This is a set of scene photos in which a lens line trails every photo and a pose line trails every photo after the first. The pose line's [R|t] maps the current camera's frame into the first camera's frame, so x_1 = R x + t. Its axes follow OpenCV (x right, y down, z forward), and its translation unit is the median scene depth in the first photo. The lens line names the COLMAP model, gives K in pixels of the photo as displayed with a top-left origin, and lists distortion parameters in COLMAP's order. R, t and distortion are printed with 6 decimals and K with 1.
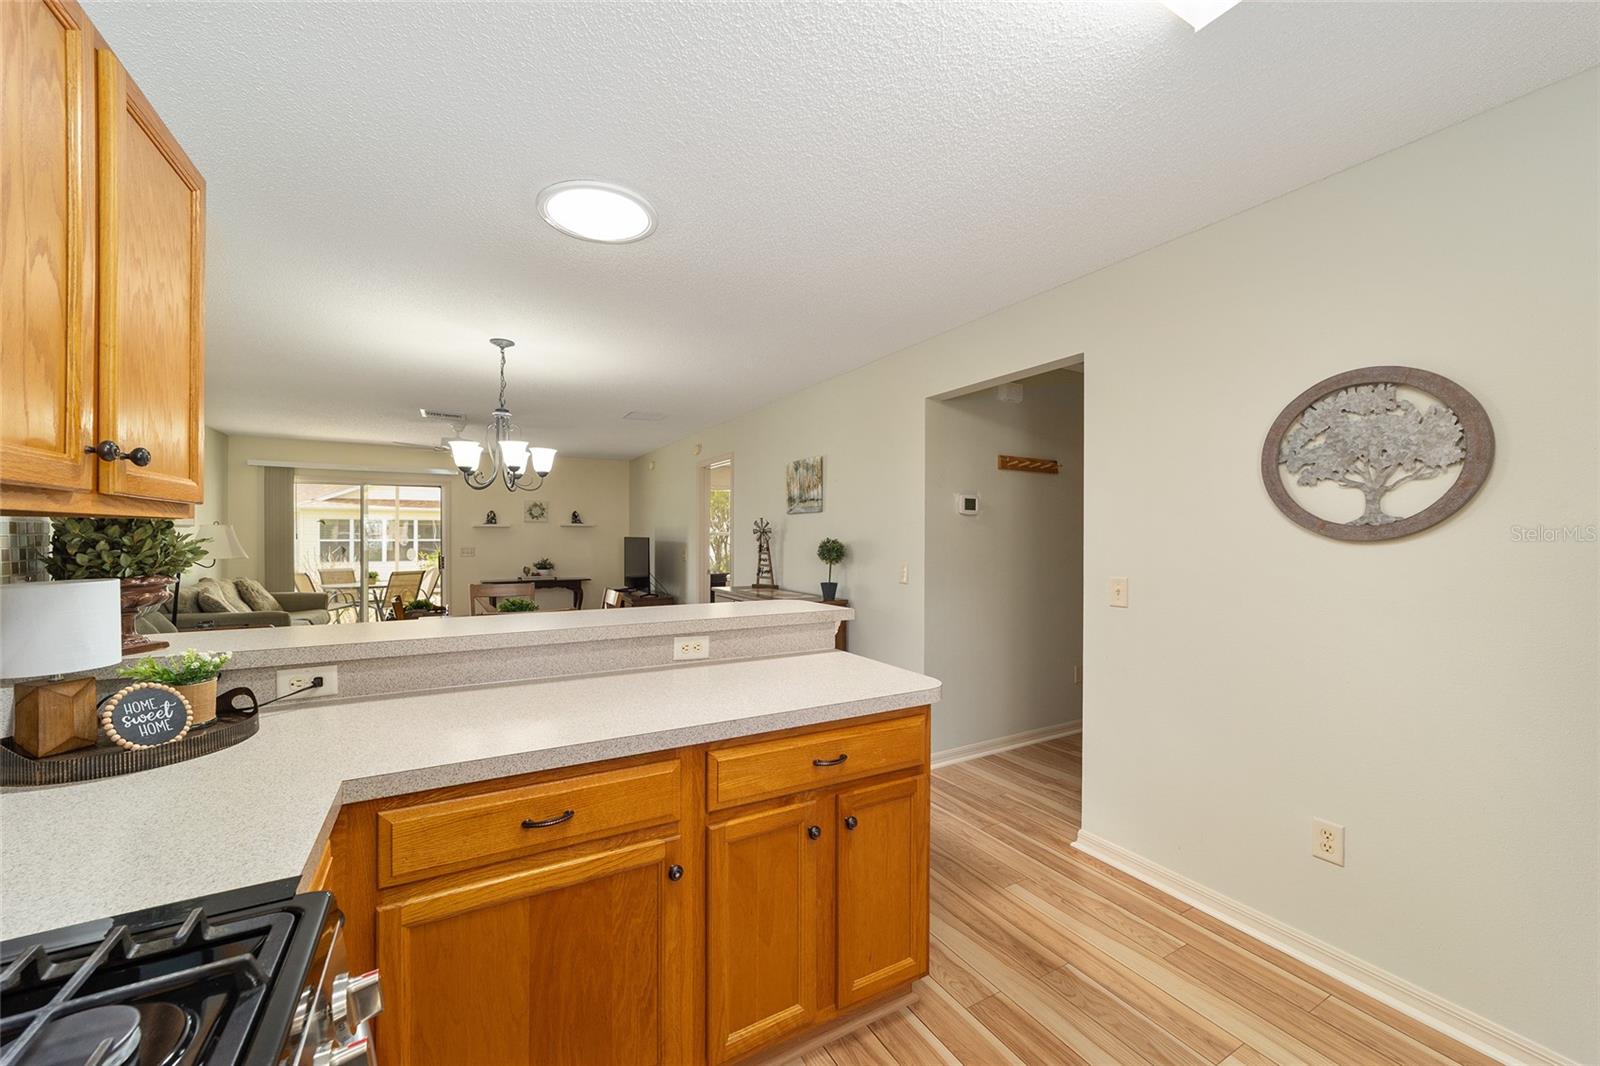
lens RADIAL K [[614.3, 0, 790.4], [0, 614.3, 535.8], [0, 0, 1]] dist [-0.015103, 0.007764]
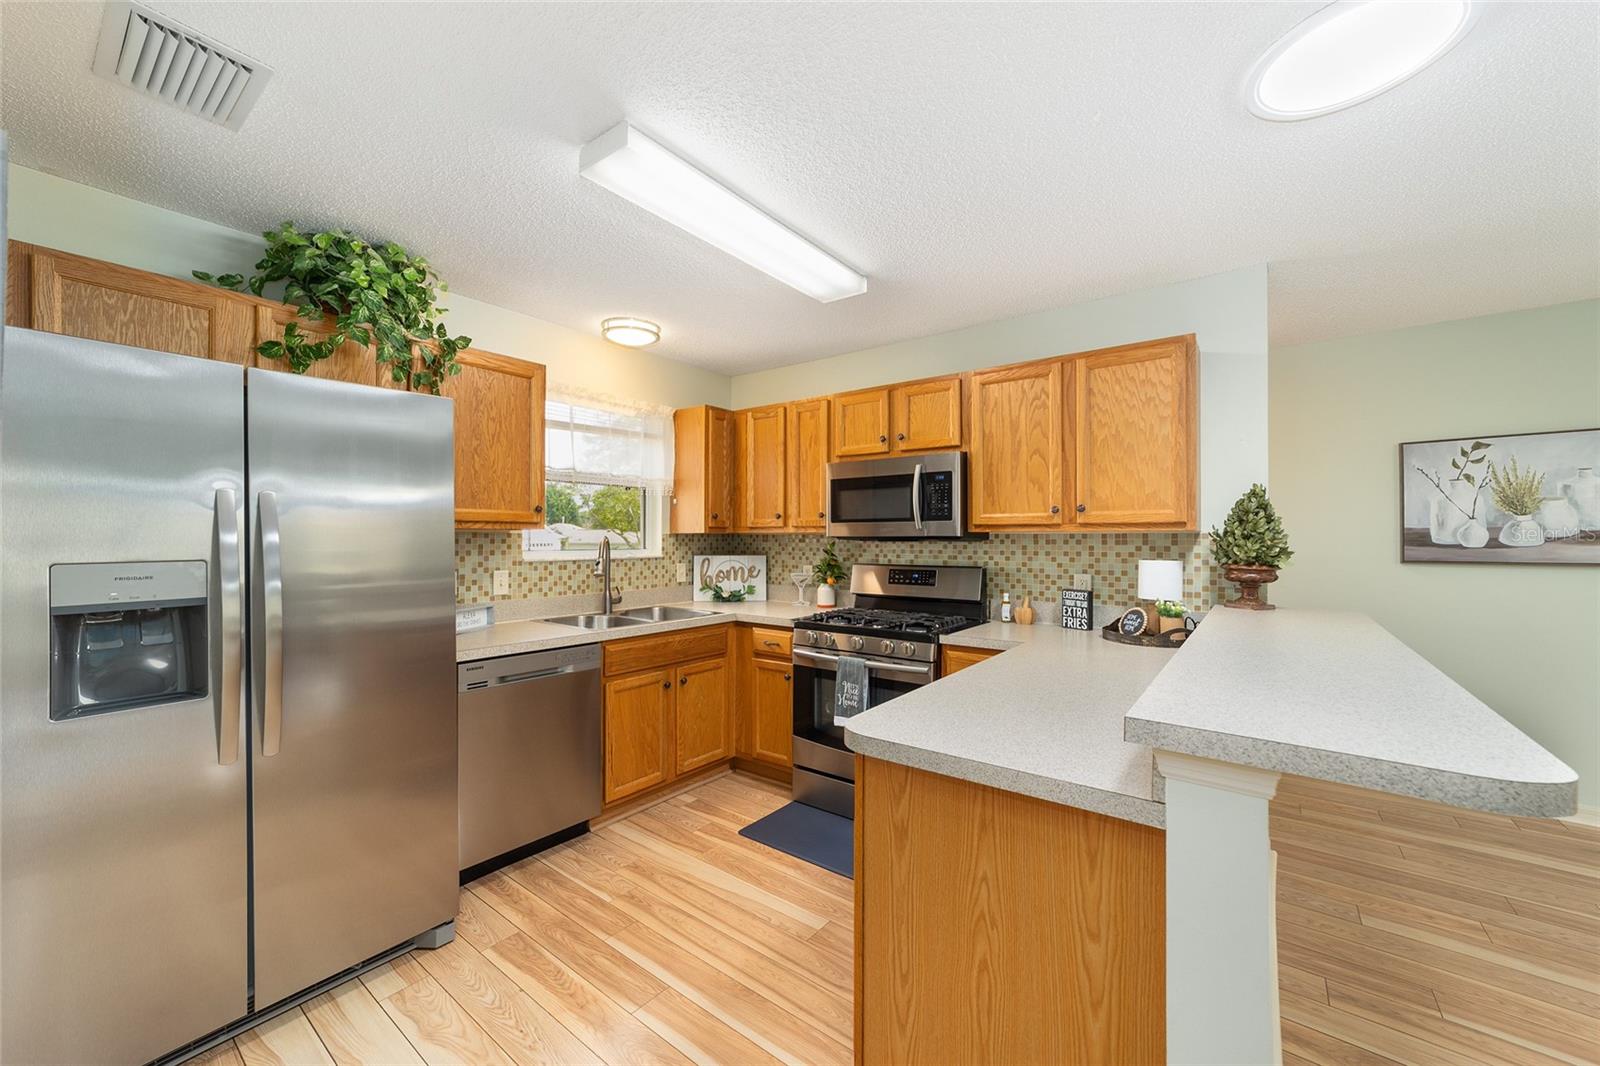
lens RADIAL K [[614.3, 0, 791.7], [0, 614.3, 535.4], [0, 0, 1]] dist [-0.015103, 0.007764]
pose [[-0.918151, -0.006658, -0.396176, 0.222150], [-0.005482, 0.999977, -0.004101, -0.000062], [0.396194, -0.001593, -0.918166, 0.600482]]
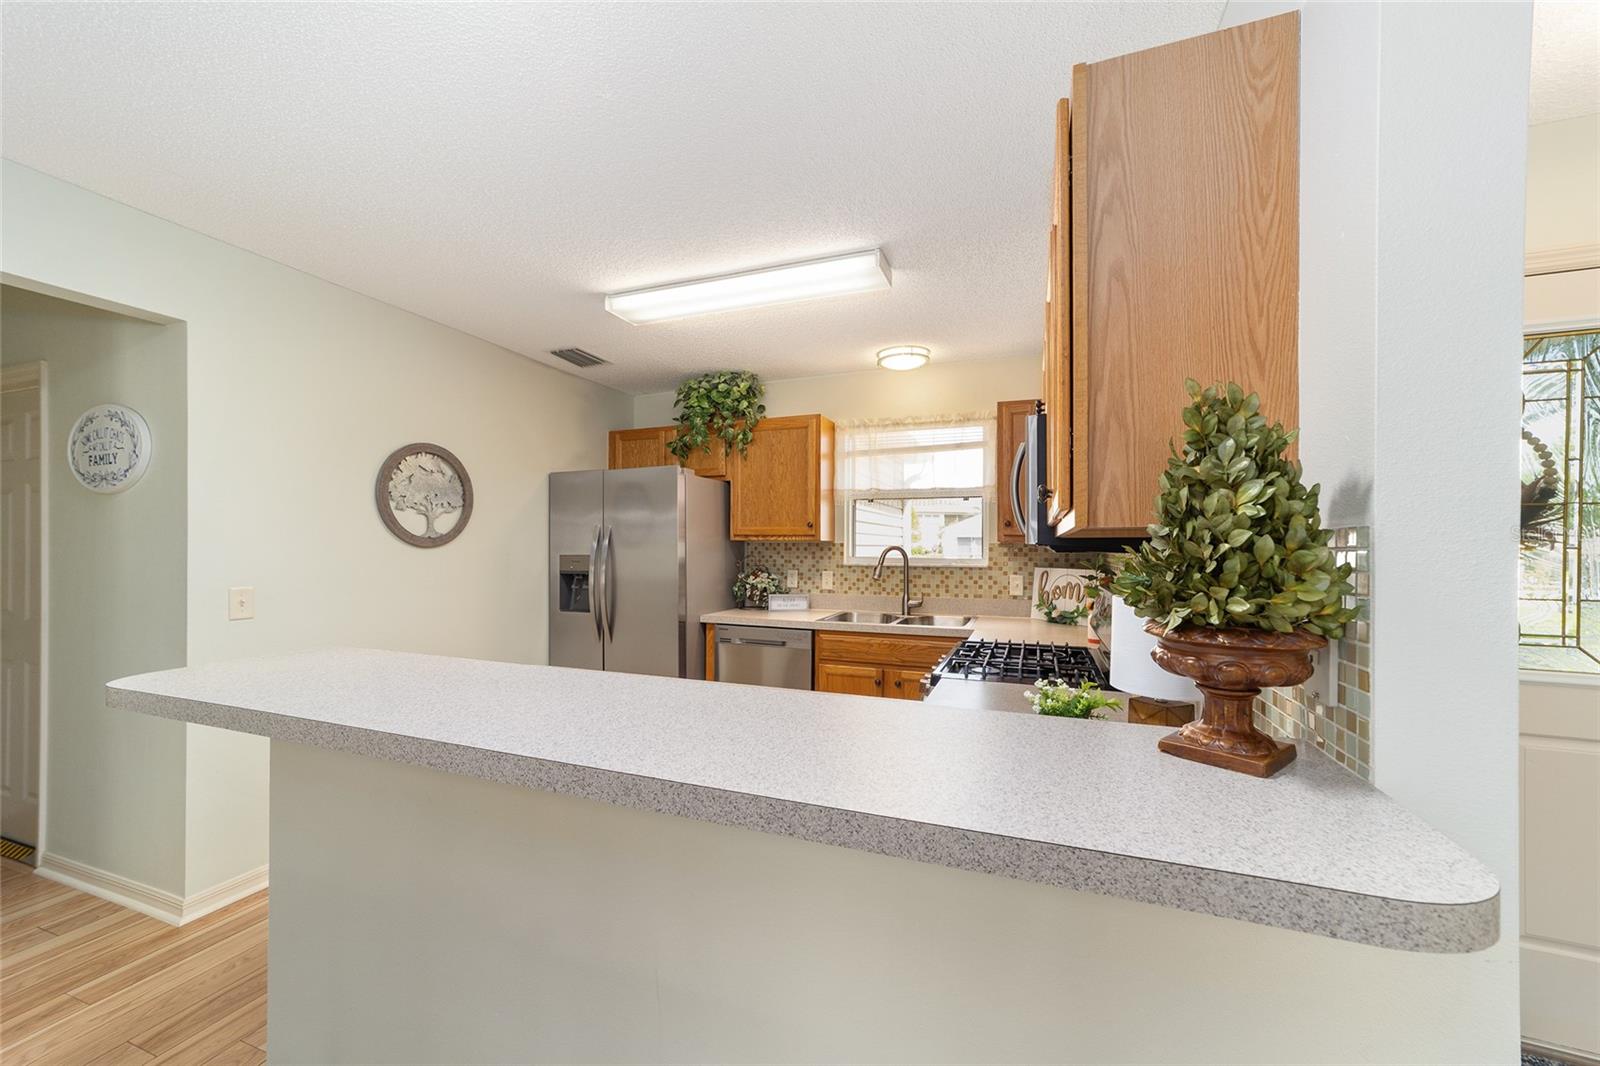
lens RADIAL K [[614.3, 0, 812.3], [0, 614.3, 538.7], [0, 0, 1]] dist [-0.015103, 0.007764]
pose [[-0.655801, 0.003643, 0.754925, -0.369723], [-0.005554, 0.999938, -0.009650, -0.001444], [-0.754914, -0.010522, -0.655740, 0.476292]]
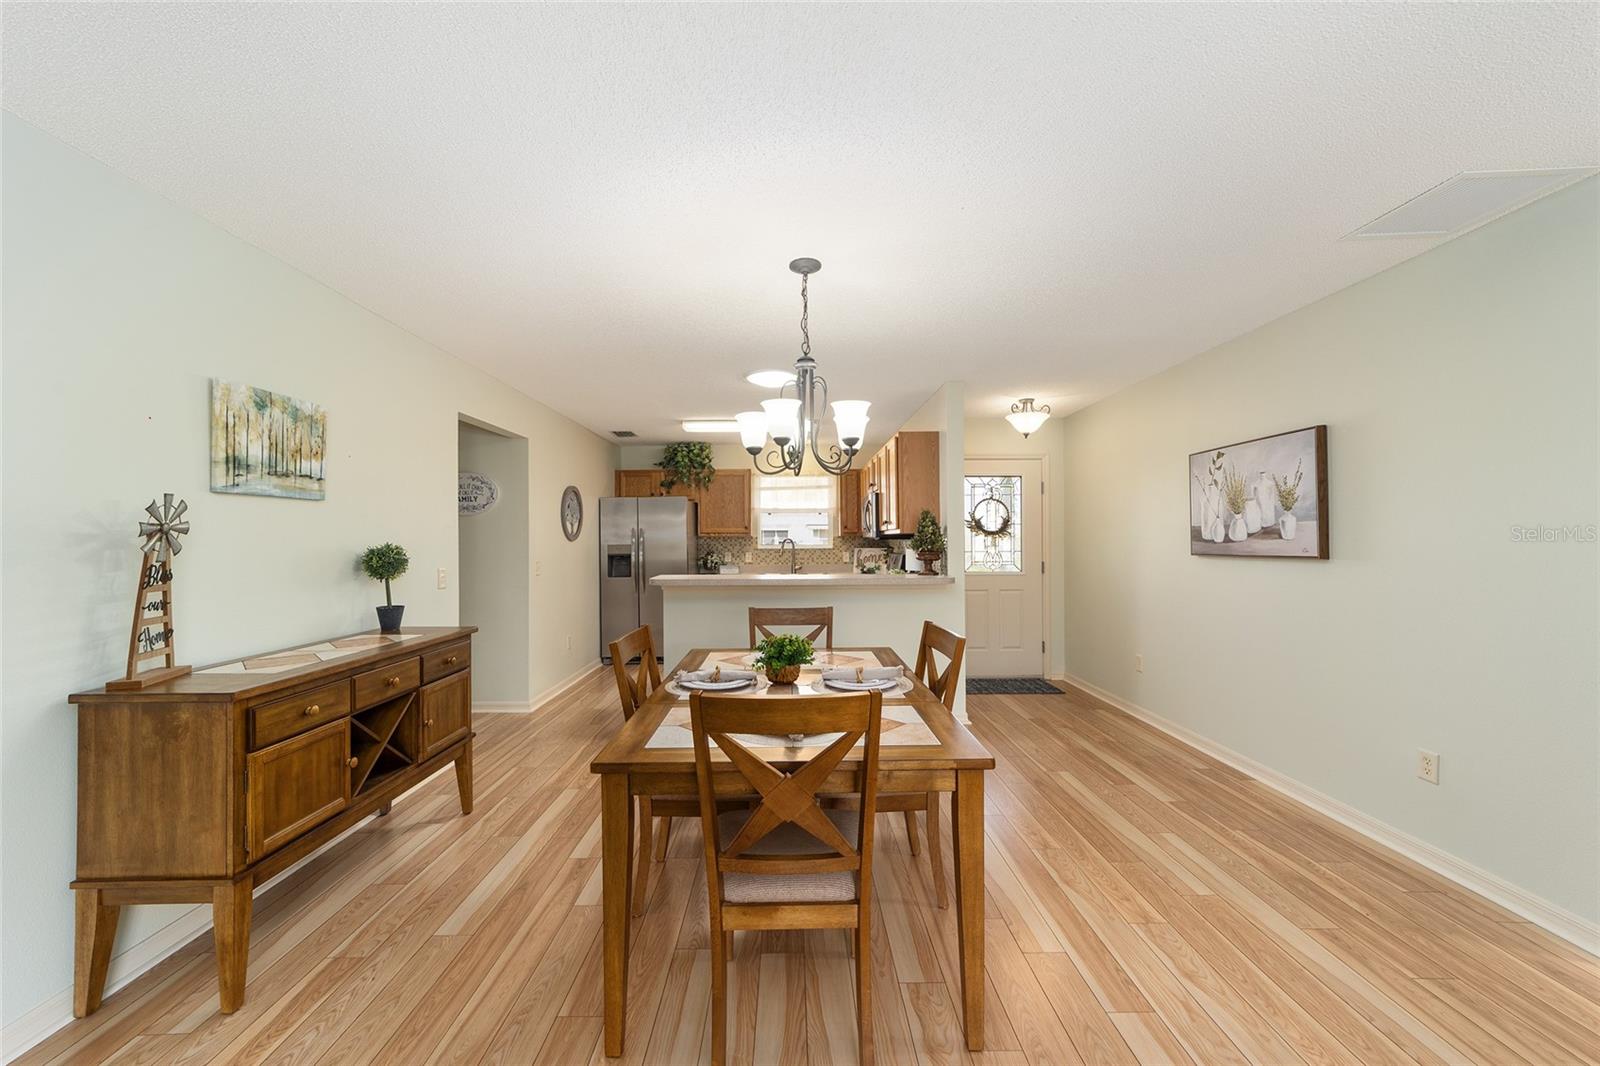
lens RADIAL K [[614.3, 0, 793.0], [0, 614.3, 536.2], [0, 0, 1]] dist [-0.015103, 0.007764]
pose [[-0.876099, 0.004081, 0.482115, -0.588727], [0.003164, 0.999991, -0.002715, -0.000967], [-0.482121, -0.000853, -0.876104, 1.199838]]
